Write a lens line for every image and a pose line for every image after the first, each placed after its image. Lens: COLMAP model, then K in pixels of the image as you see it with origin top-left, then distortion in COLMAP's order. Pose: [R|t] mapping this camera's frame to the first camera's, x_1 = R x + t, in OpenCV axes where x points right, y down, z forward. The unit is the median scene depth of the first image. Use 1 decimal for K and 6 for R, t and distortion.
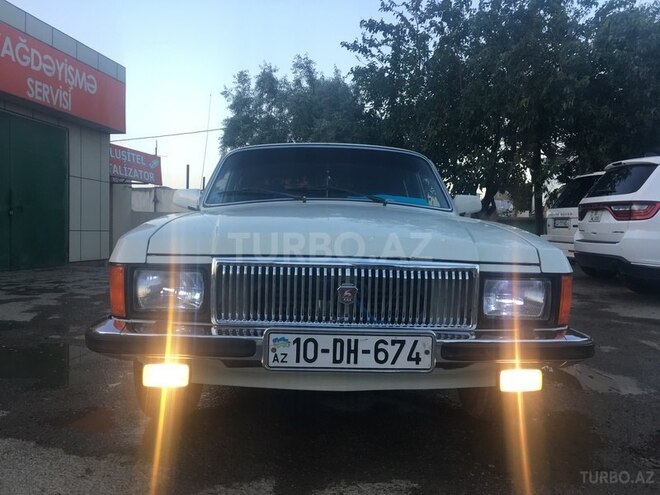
lens RADIAL K [[553.9, 0, 333.7], [0, 553.9, 243.6], [0, 0, 1]] dist [0.055601, -0.065799]
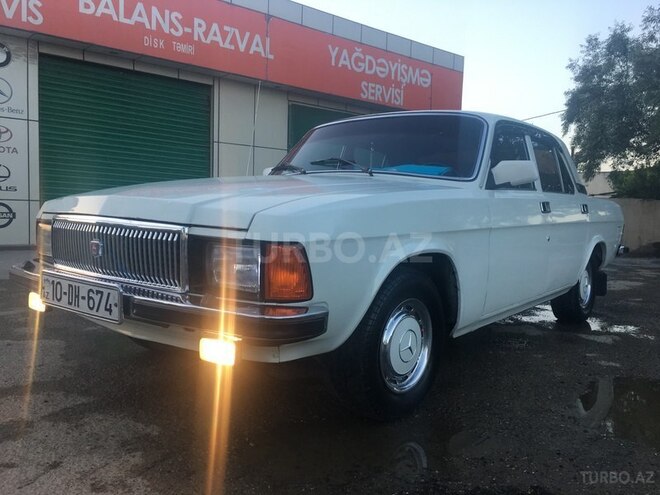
lens RADIAL K [[553.9, 0, 328.7], [0, 553.9, 243.9], [0, 0, 1]] dist [0.055601, -0.065799]
pose [[0.766609, 0.047462, -0.640357, 0.163342], [-0.031862, 0.998848, 0.035888, 0.003634], [0.641323, -0.007109, 0.767238, 0.061159]]
